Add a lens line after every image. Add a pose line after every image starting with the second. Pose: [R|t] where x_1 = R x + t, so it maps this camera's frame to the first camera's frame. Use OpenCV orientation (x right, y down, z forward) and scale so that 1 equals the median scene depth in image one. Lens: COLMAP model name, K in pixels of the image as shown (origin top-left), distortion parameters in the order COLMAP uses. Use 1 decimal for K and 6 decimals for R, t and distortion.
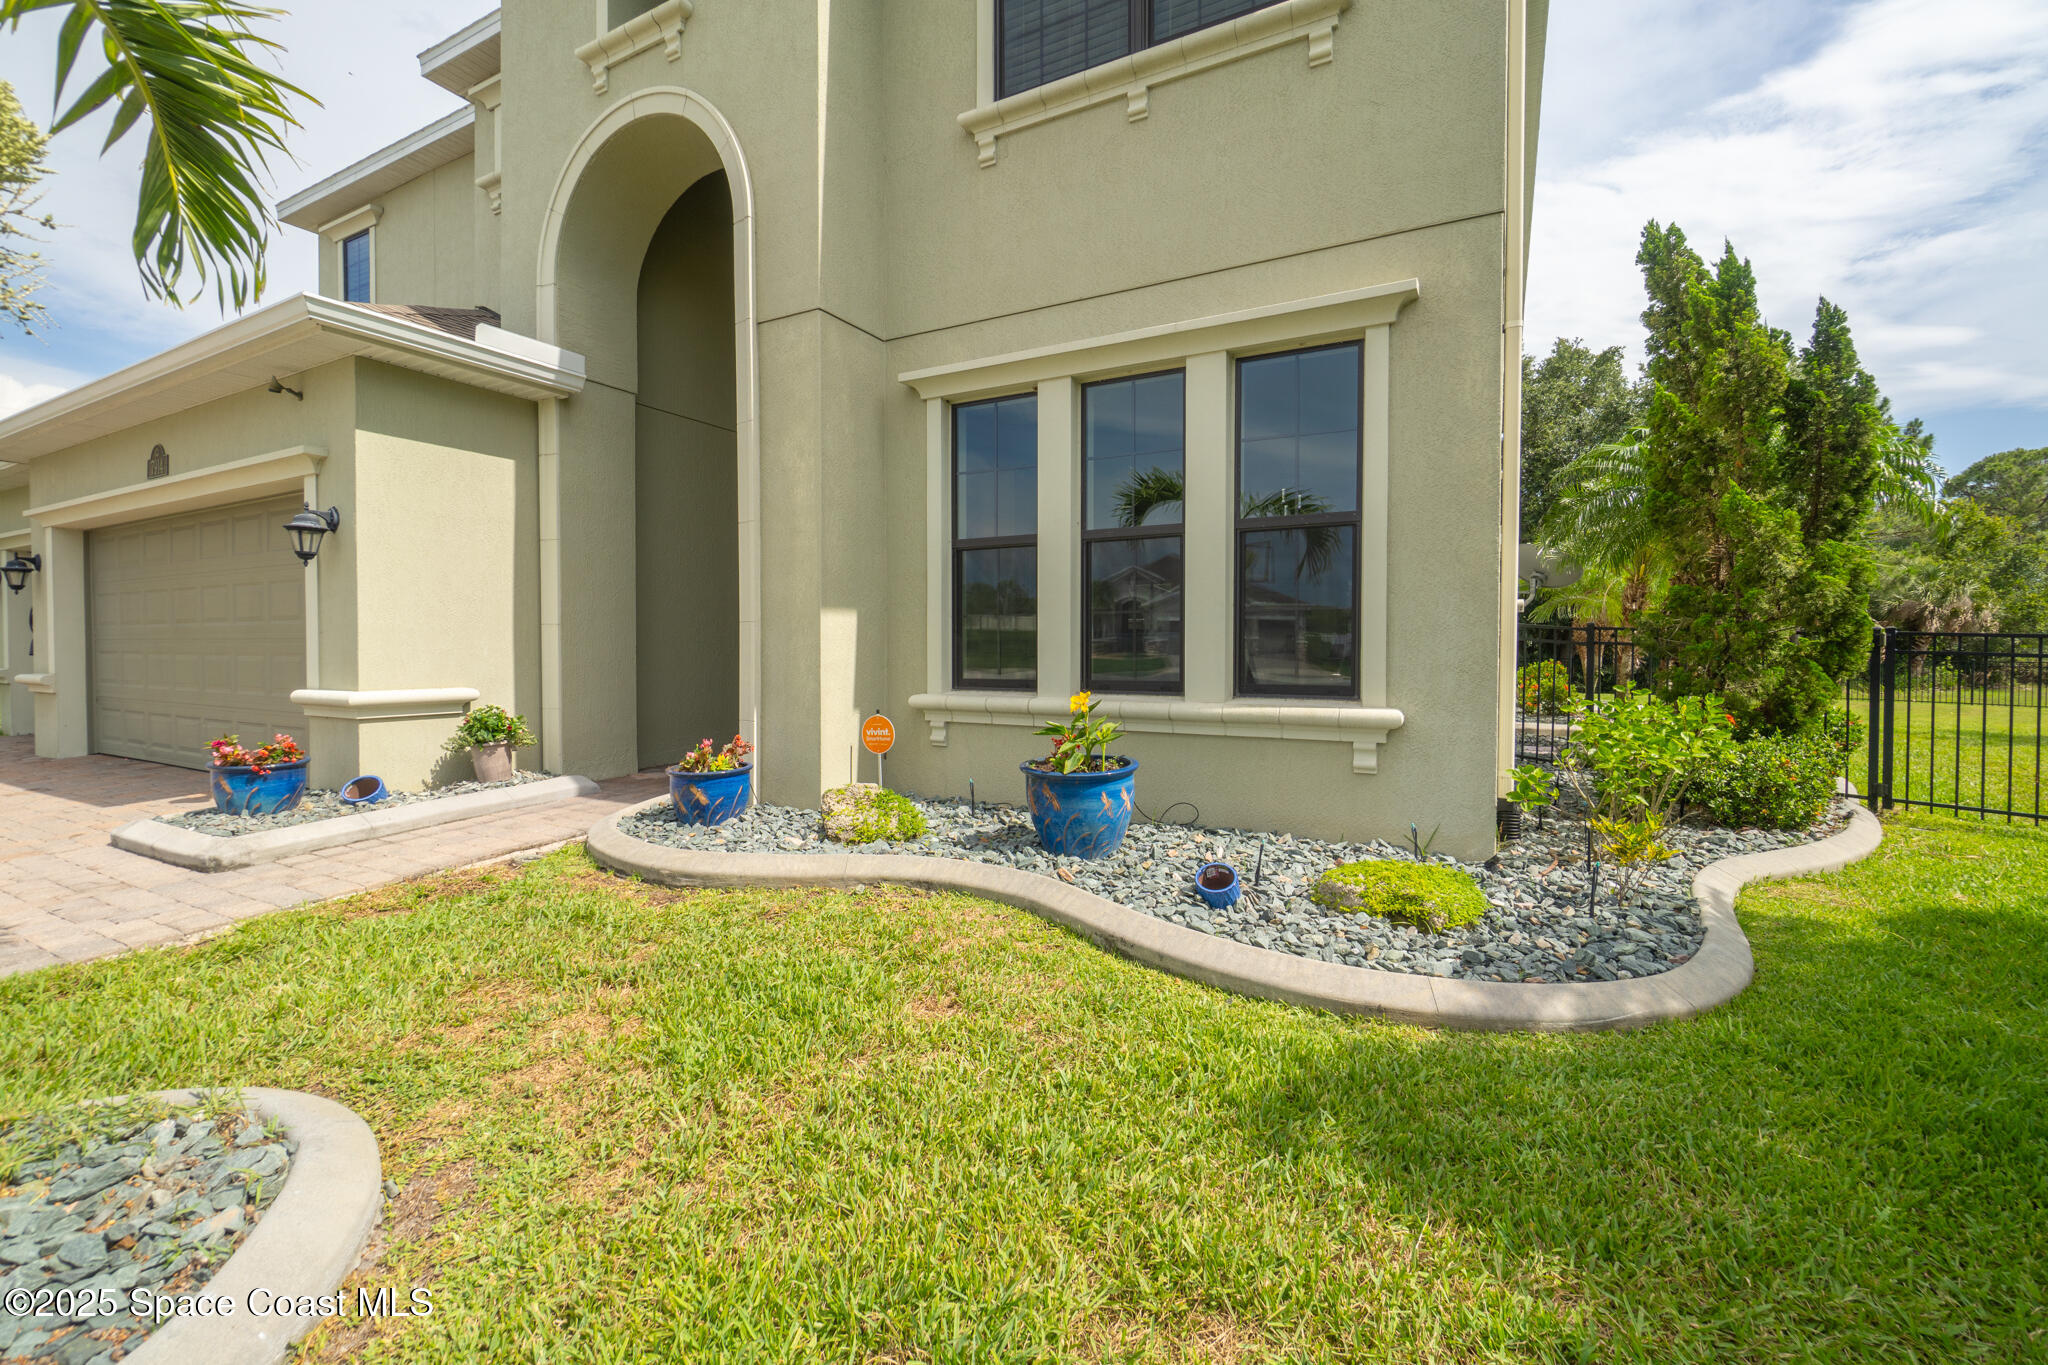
lens RADIAL K [[884.1, 0, 1006.0], [0, 884.1, 669.7], [0, 0, 1]] dist [-0.000346, 0.000203]
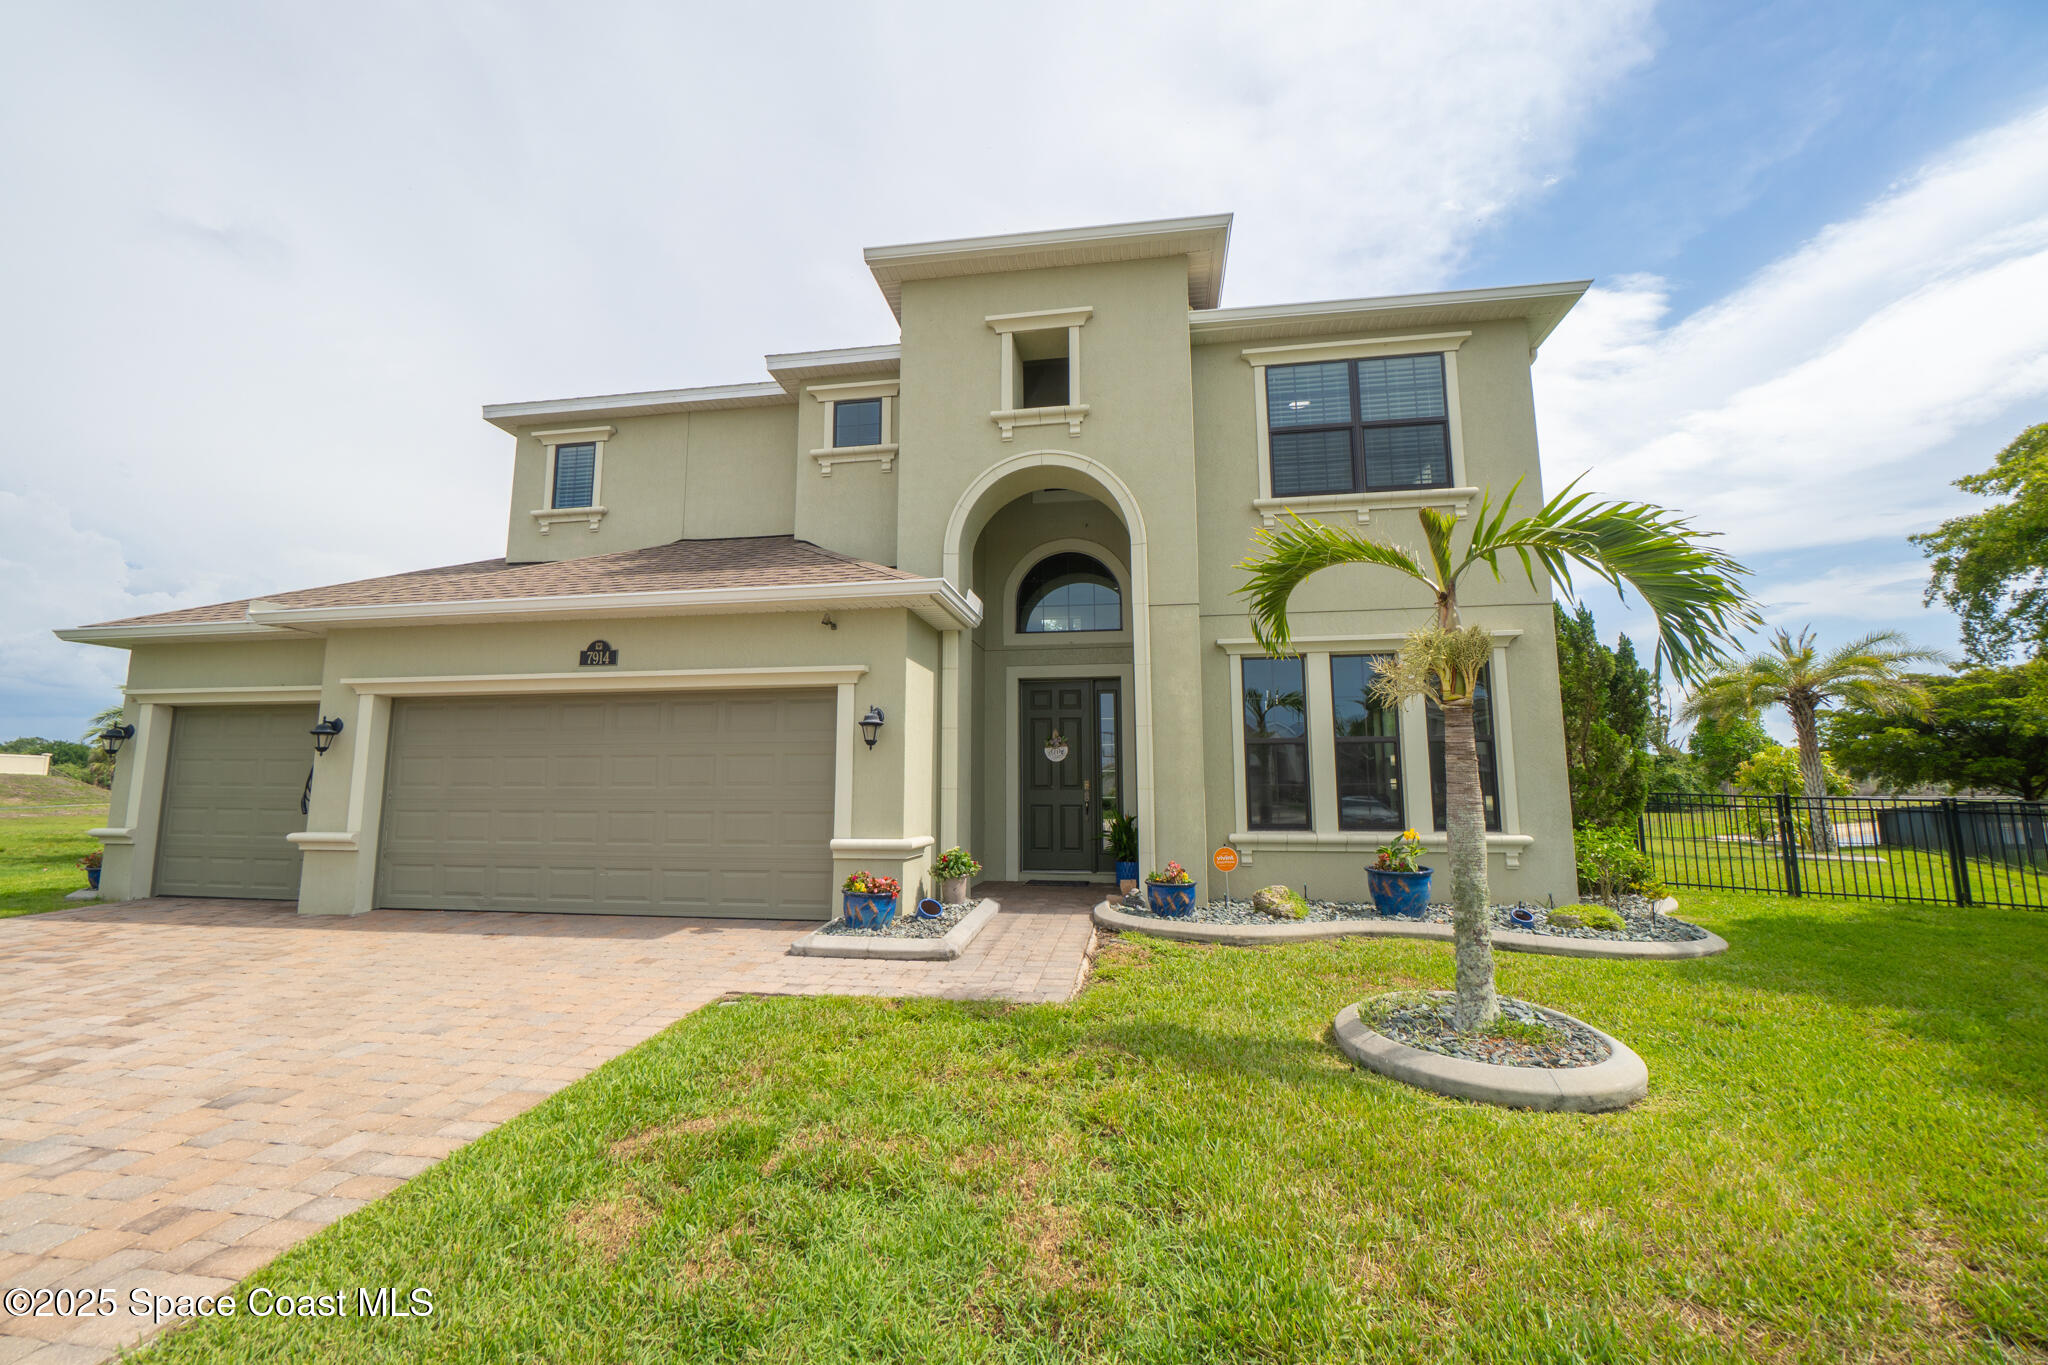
lens RADIAL K [[884.1, 0, 1006.0], [0, 884.1, 669.7], [0, 0, 1]] dist [-0.000346, 0.000203]
pose [[0.943314, 0.044305, 0.328930, -1.113070], [0.009467, 0.987055, -0.160101, -0.013403], [-0.331766, 0.154140, 0.930684, -0.440831]]
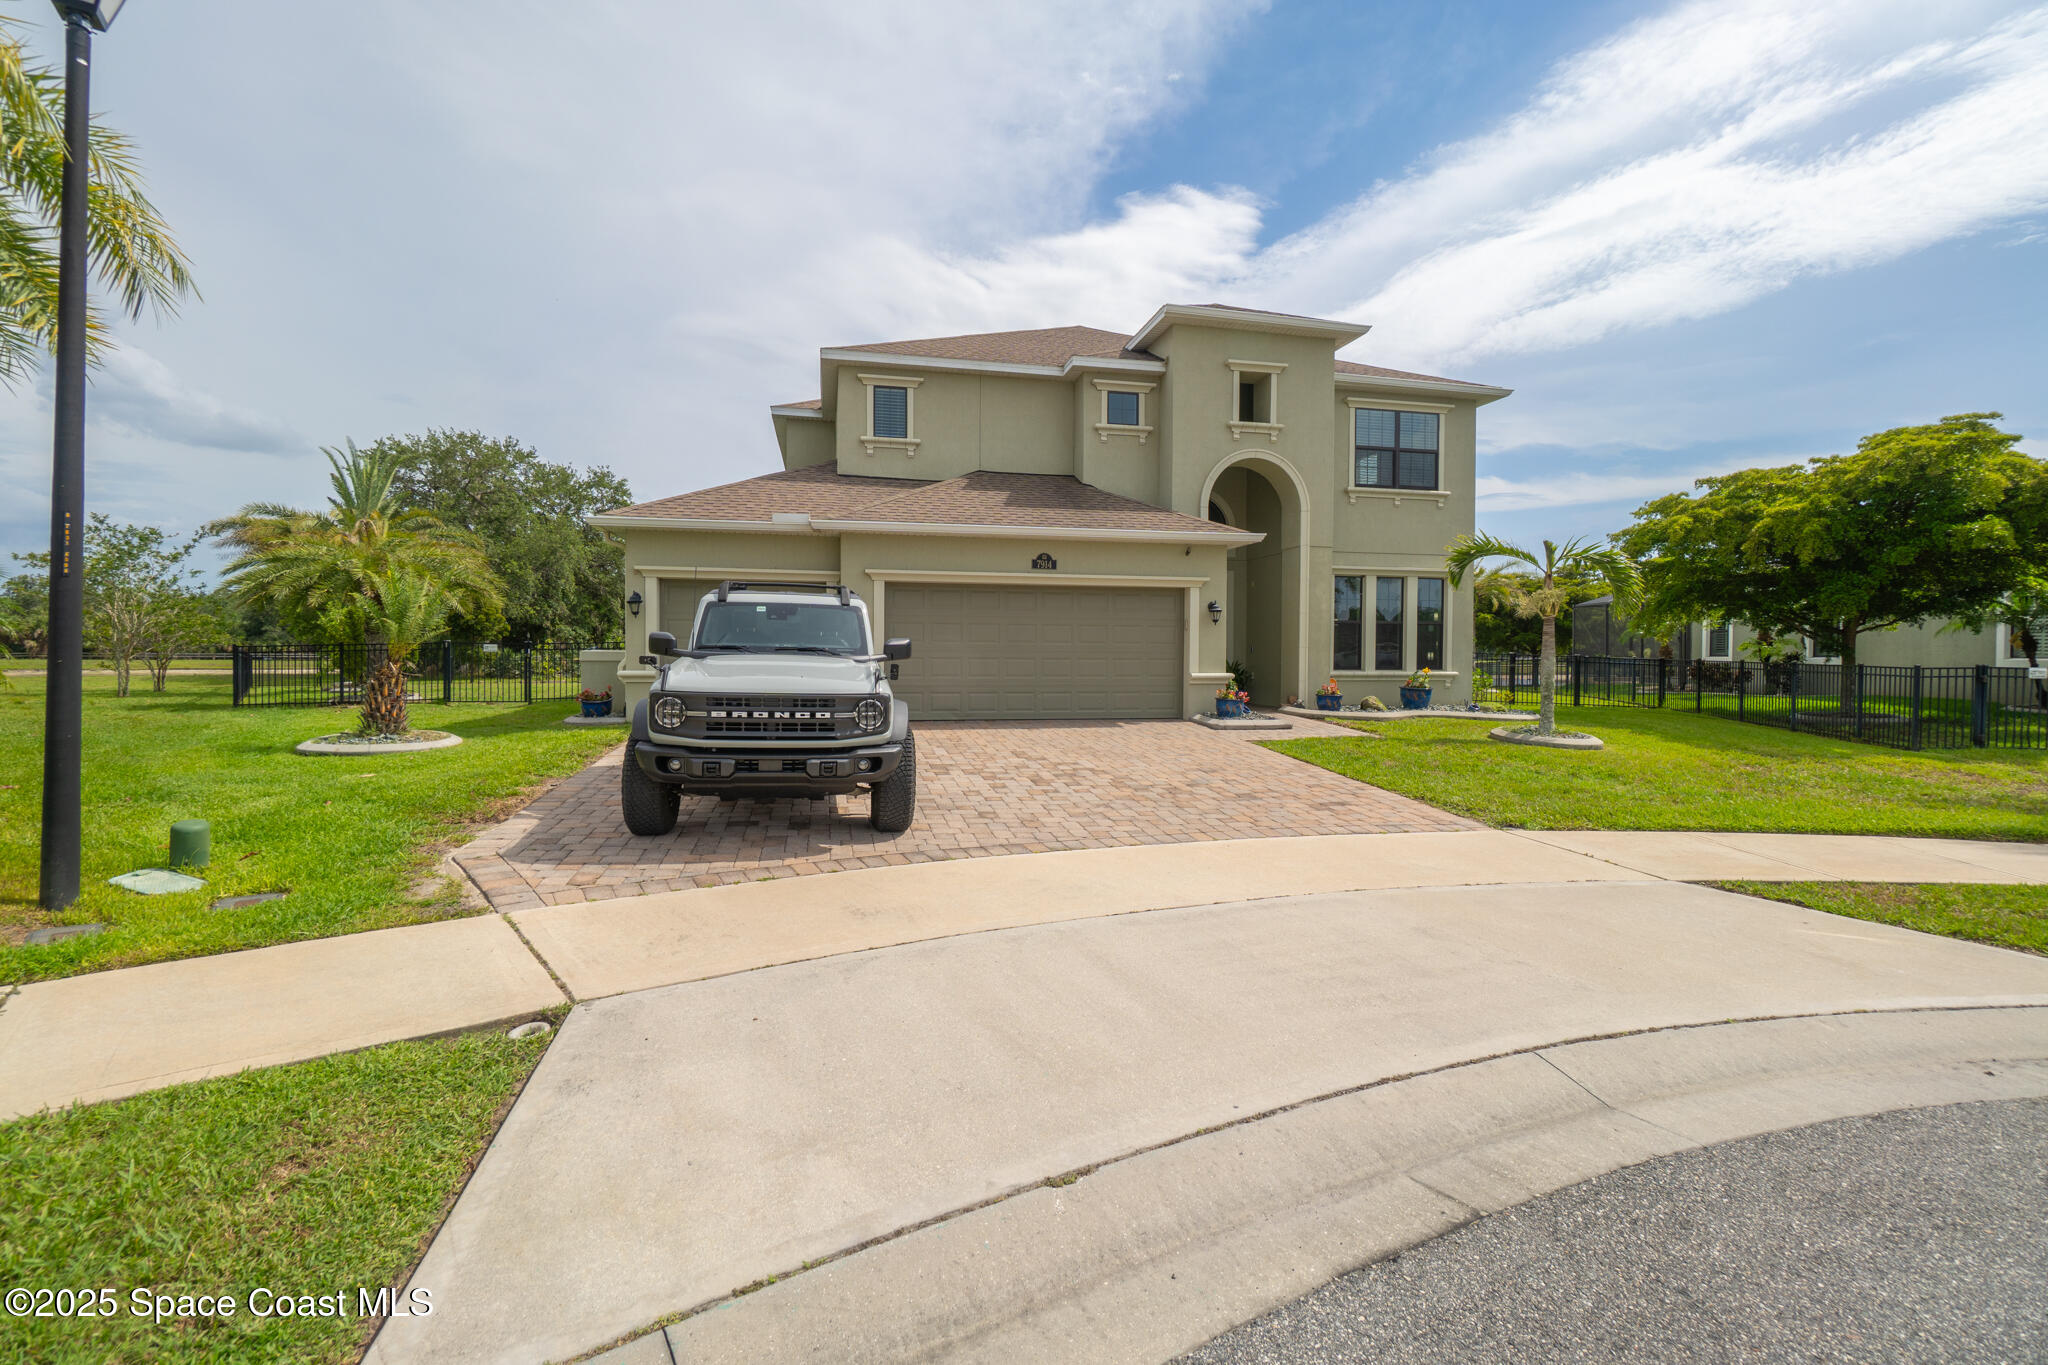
lens RADIAL K [[894.8, 0, 1003.8], [0, 894.8, 673.0], [0, 0, 1]] dist [0.000567, 0.000033]
pose [[0.757647, -0.010030, 0.652587, -3.138718], [0.009794, 0.999944, 0.003999, 0.010430], [-0.652591, 0.003362, 0.757703, -0.627419]]
